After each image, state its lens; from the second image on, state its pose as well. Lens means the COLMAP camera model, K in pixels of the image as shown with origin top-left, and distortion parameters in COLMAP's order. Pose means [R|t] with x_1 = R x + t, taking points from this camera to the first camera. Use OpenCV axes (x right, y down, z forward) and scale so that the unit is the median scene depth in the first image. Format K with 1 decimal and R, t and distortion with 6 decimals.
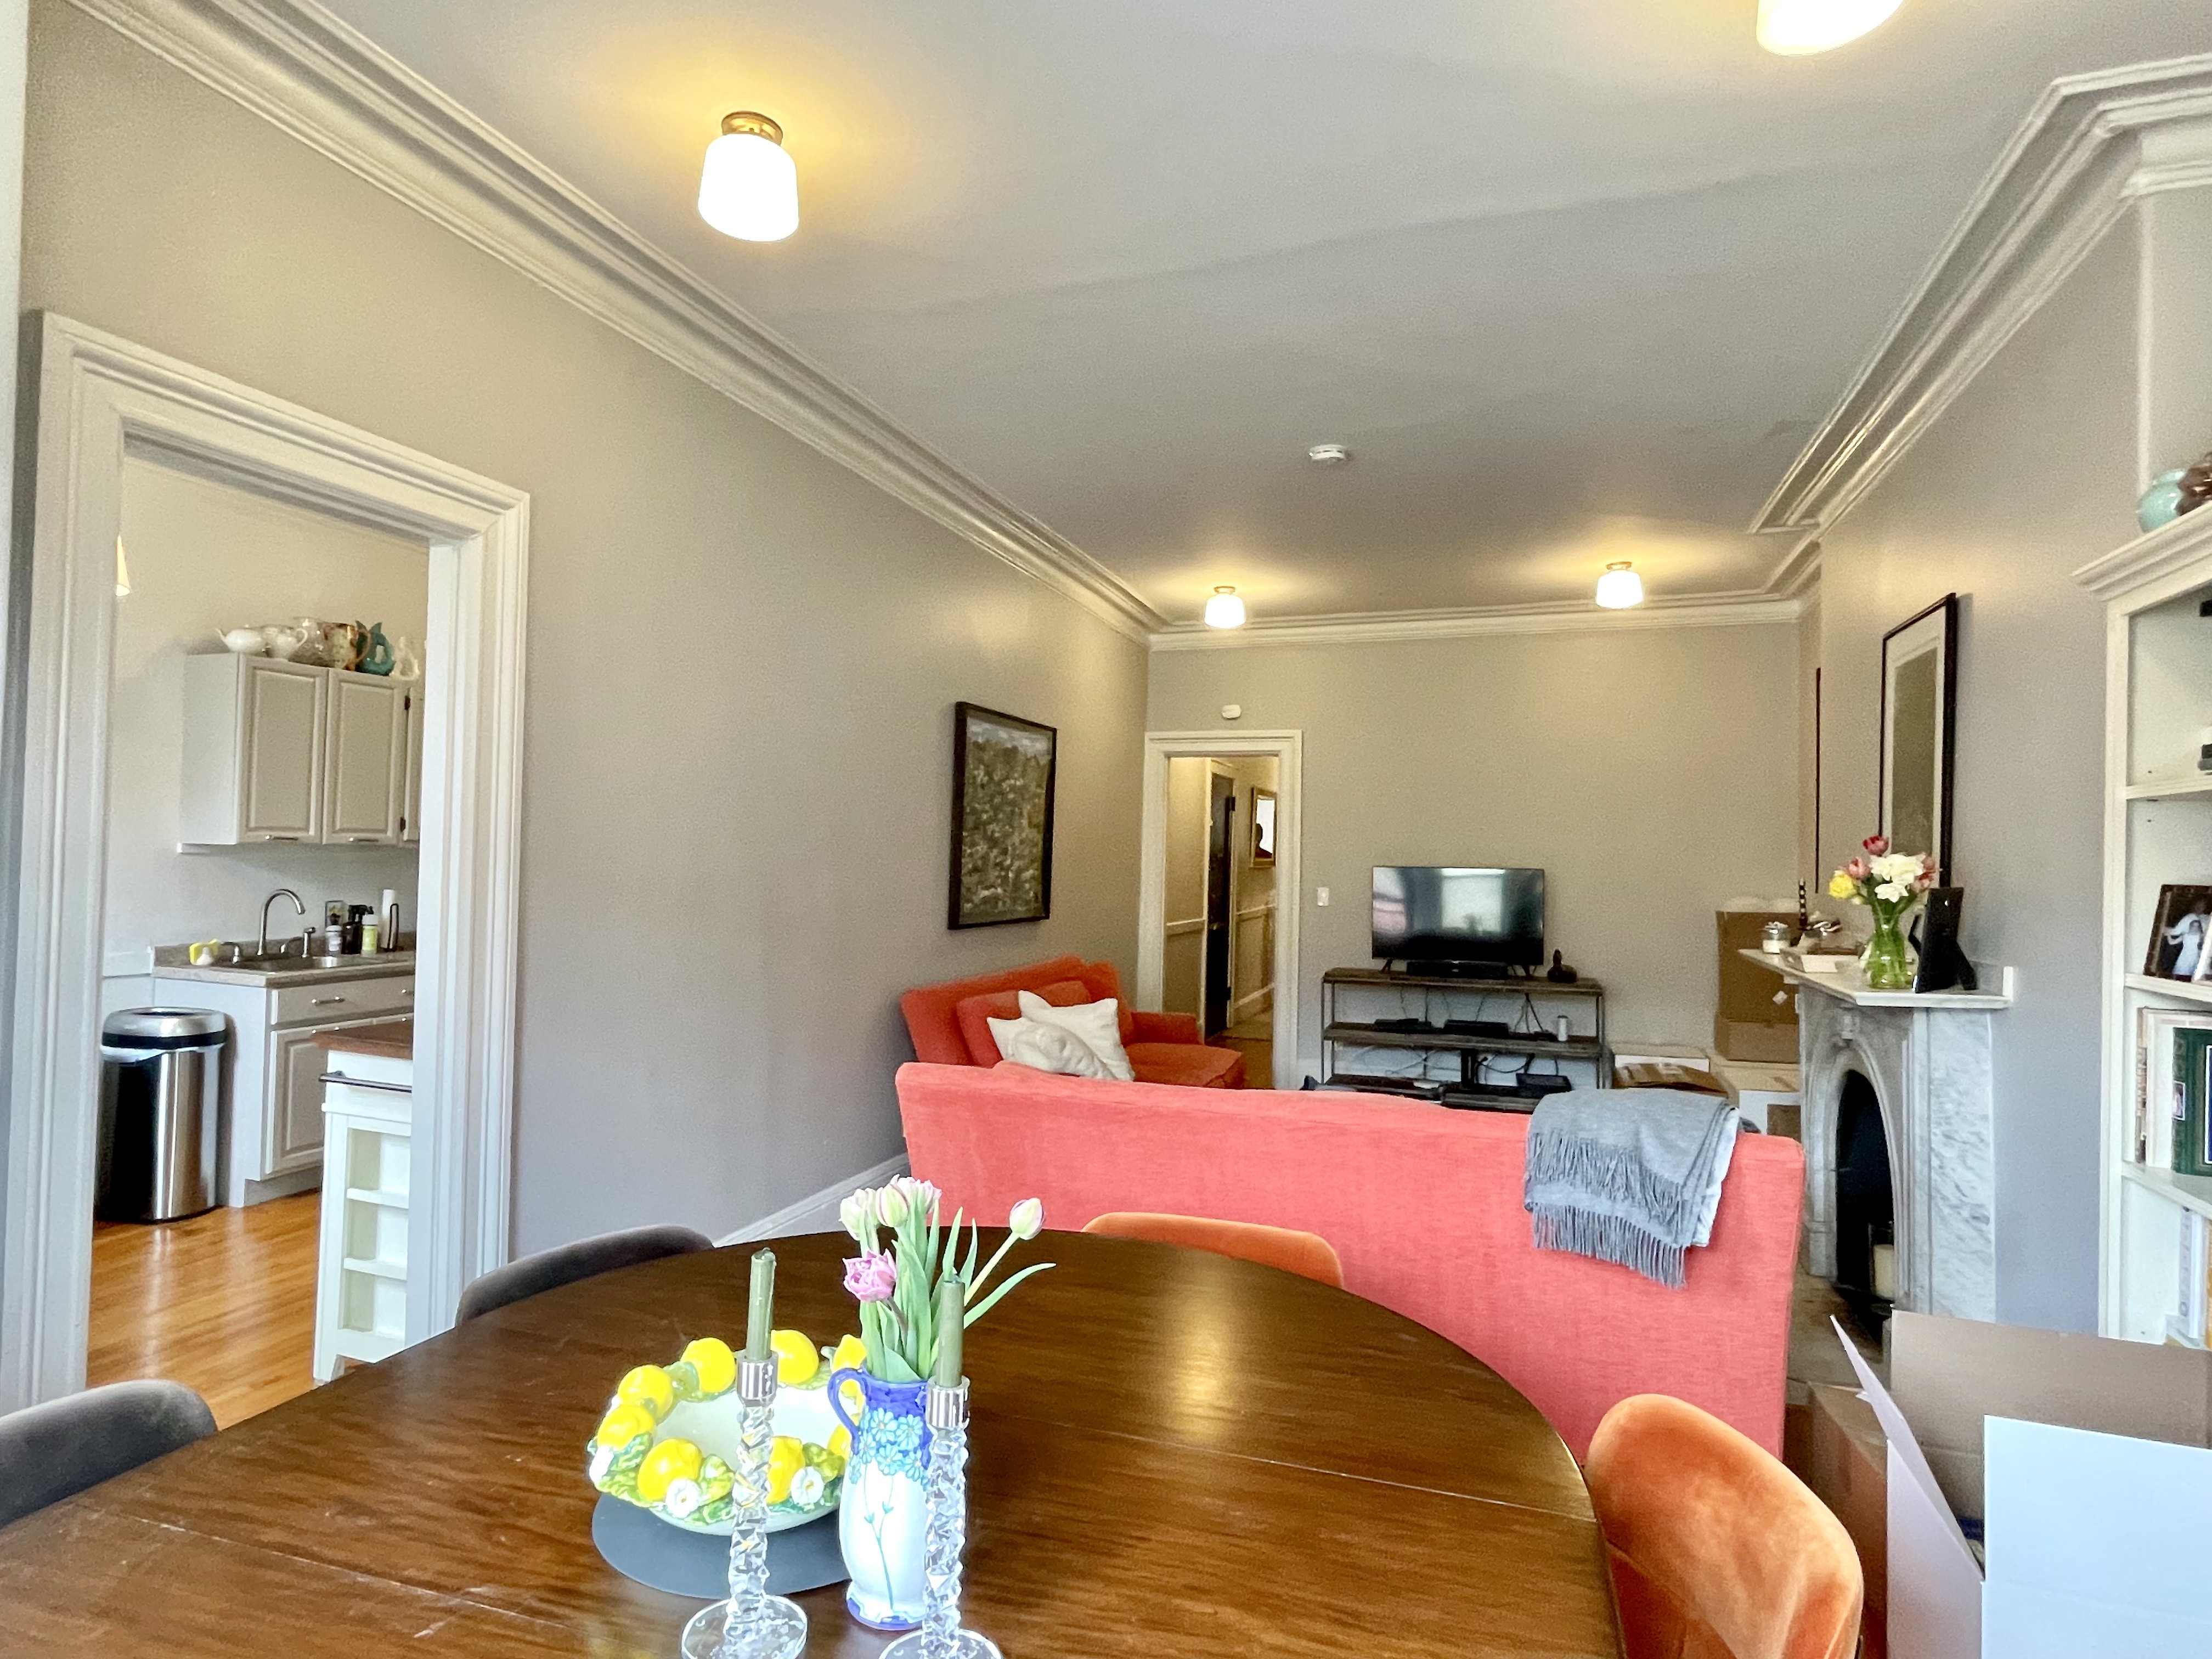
lens RADIAL K [[1228.8, 0, 1106.0], [0, 1228.8, 829.5], [0, 0, 1]] dist [-0.001074, -0.000157]
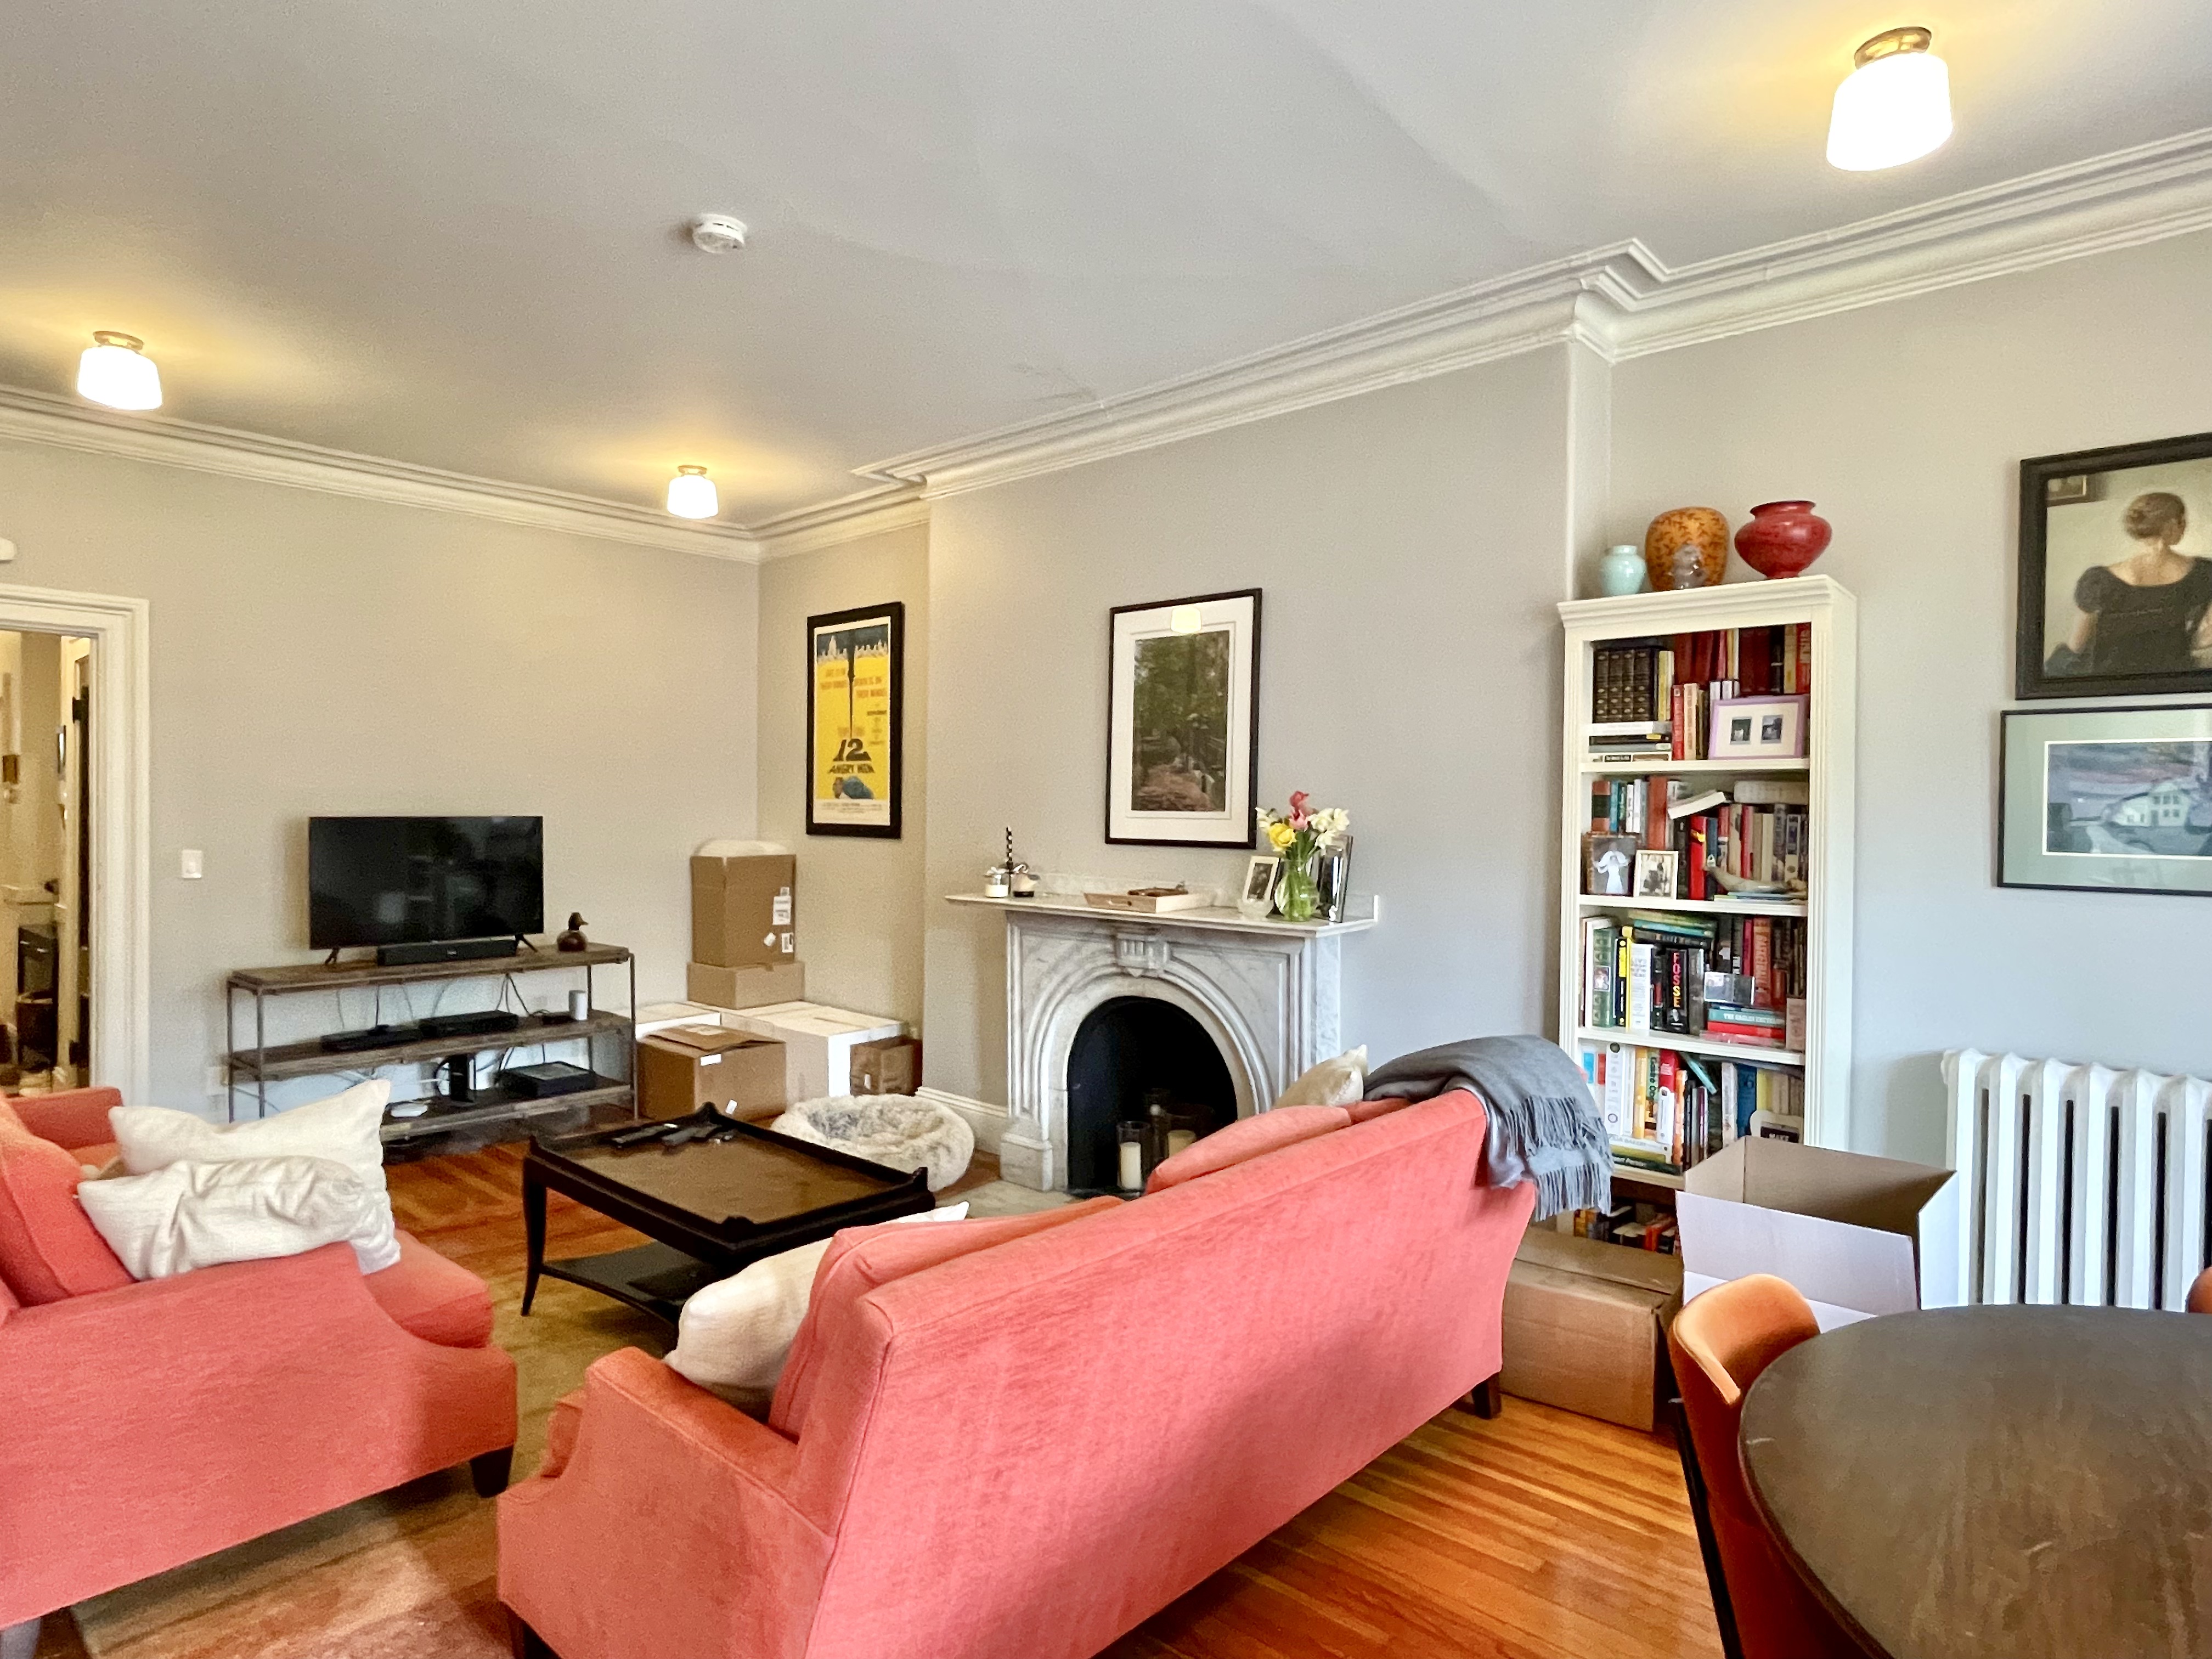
lens RADIAL K [[1228.8, 0, 1106.0], [0, 1228.8, 829.5], [0, 0, 1]] dist [-0.001074, -0.000157]
pose [[0.399669, -0.030972, 0.916136, -0.250854], [-0.022943, 0.998778, 0.043775, -0.003035], [-0.916372, -0.038515, 0.398470, 0.341327]]
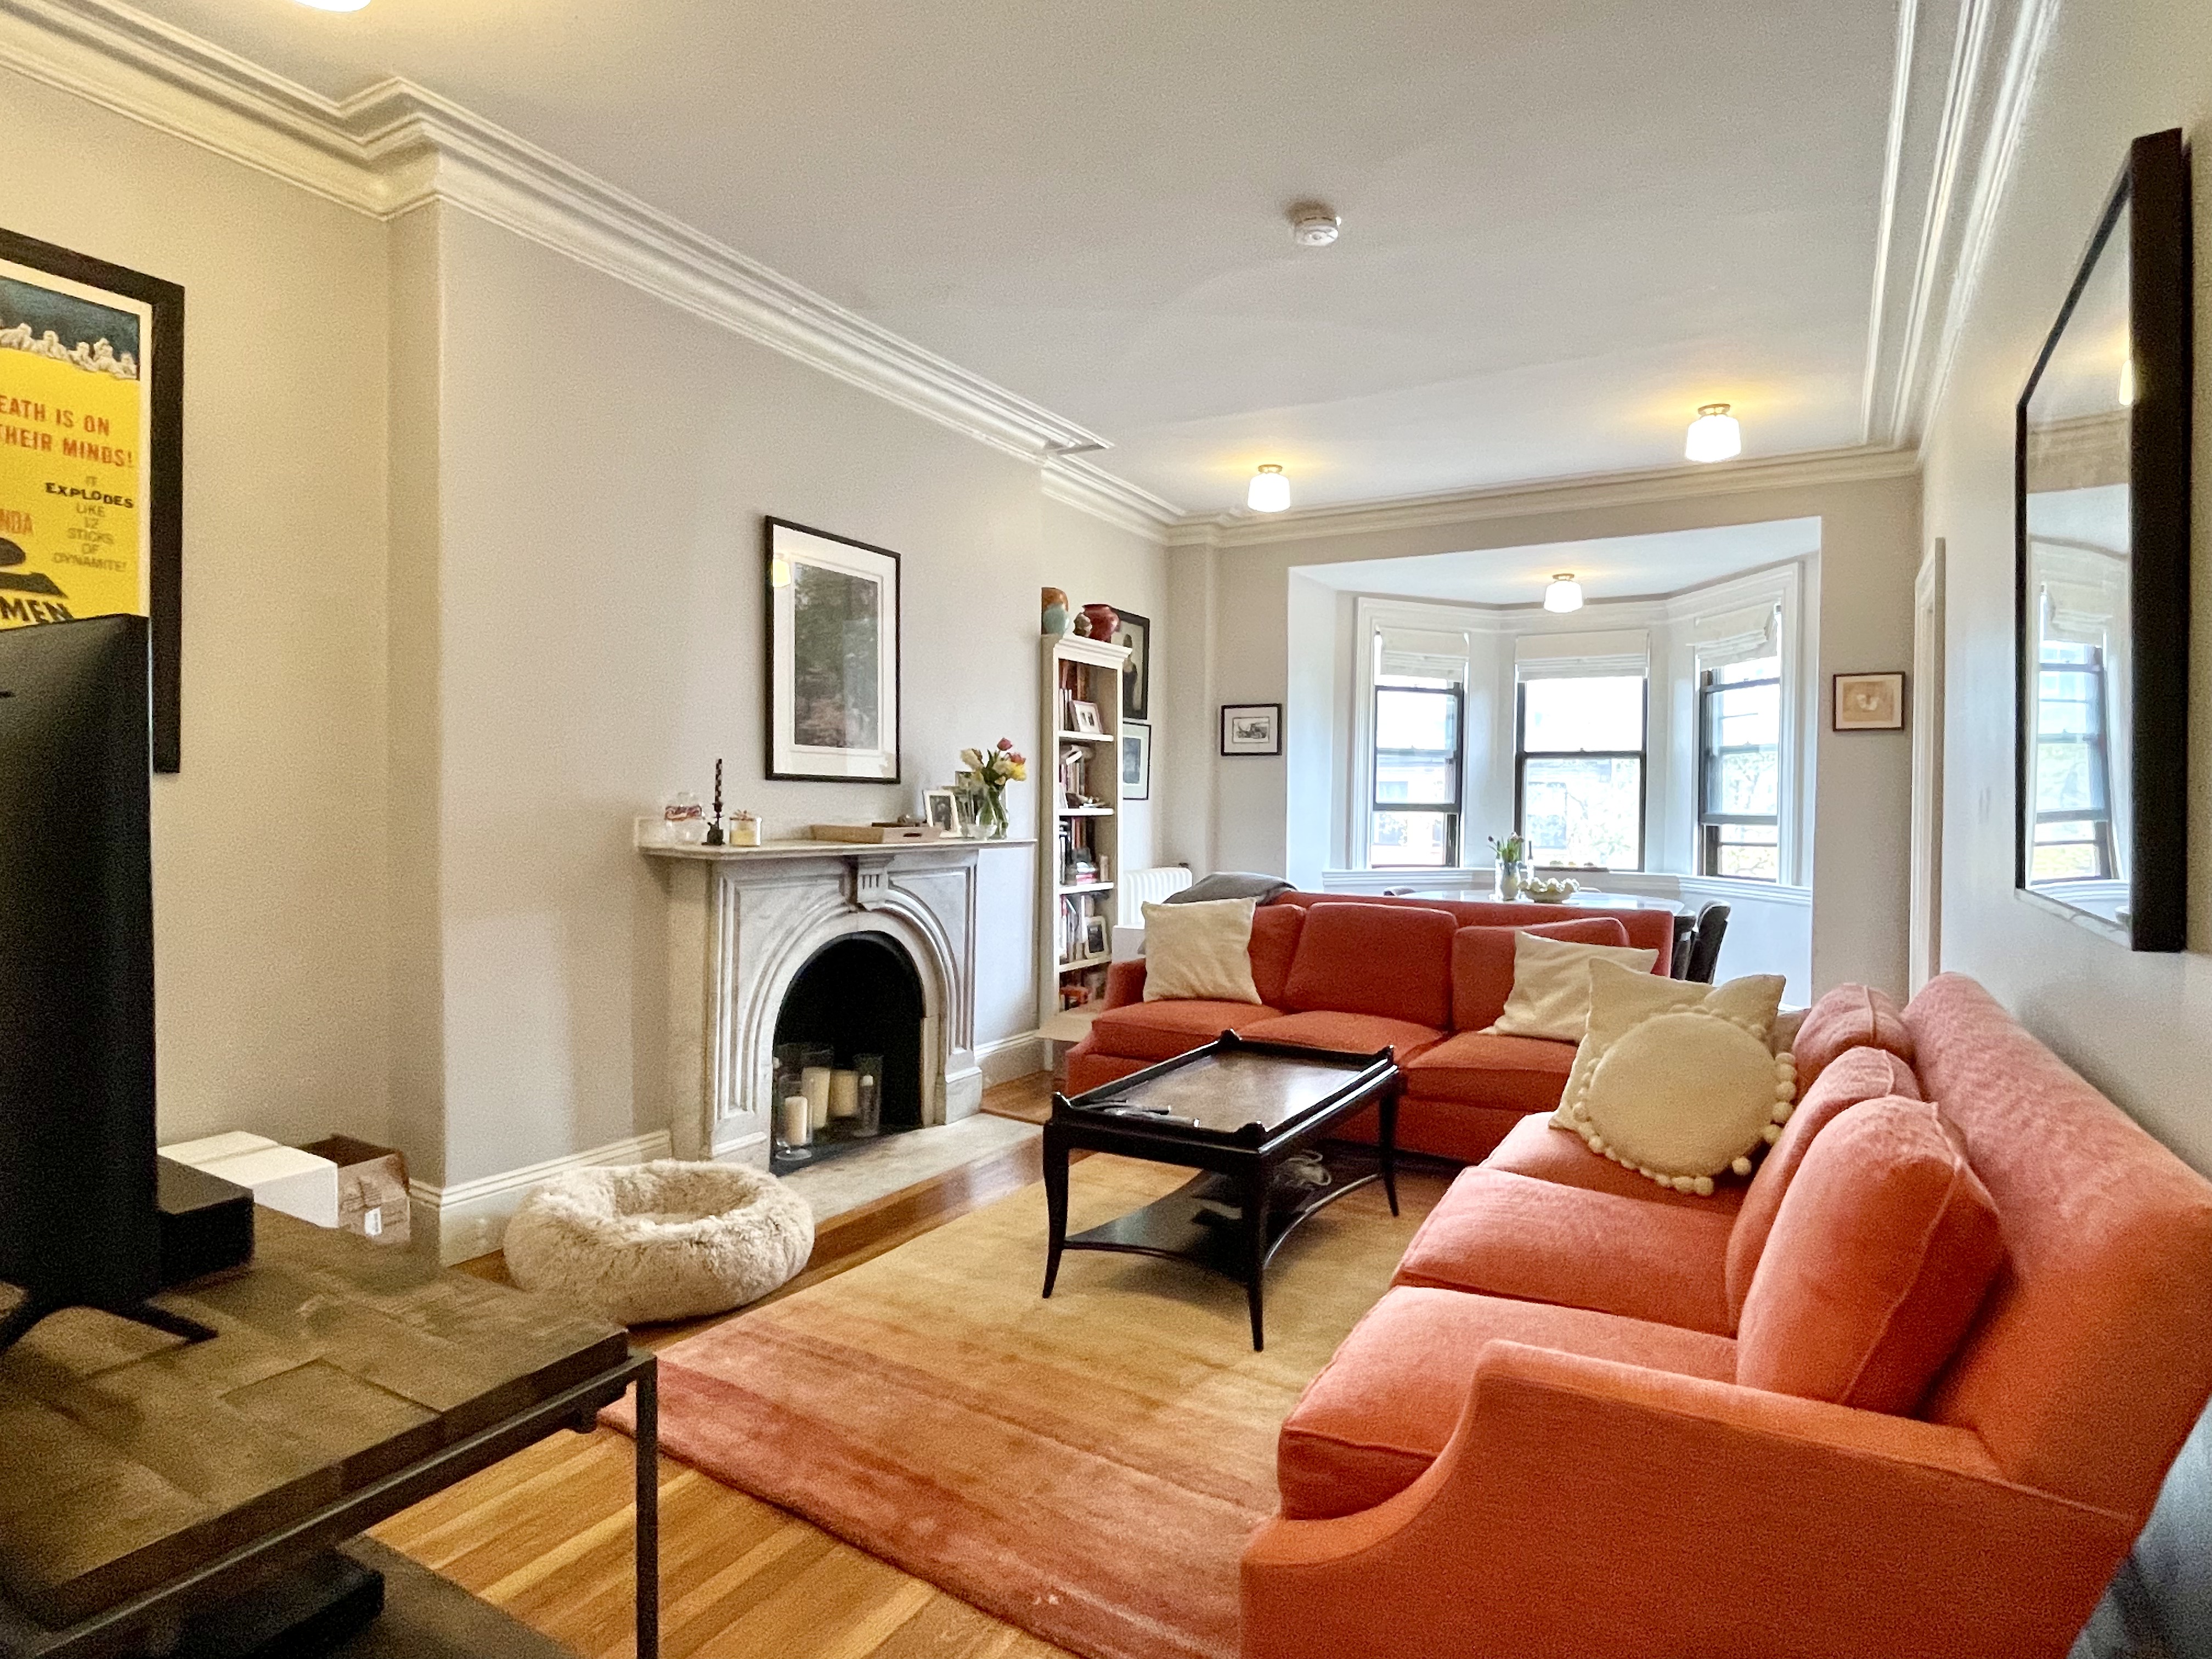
lens RADIAL K [[1228.8, 0, 1106.0], [0, 1228.8, 829.5], [0, 0, 1]] dist [-0.001074, -0.000157]
pose [[-0.980986, -0.036661, 0.190587, 0.107237], [-0.036325, 0.999326, 0.005257, 0.052472], [-0.190651, -0.001766, -0.981656, 1.217646]]
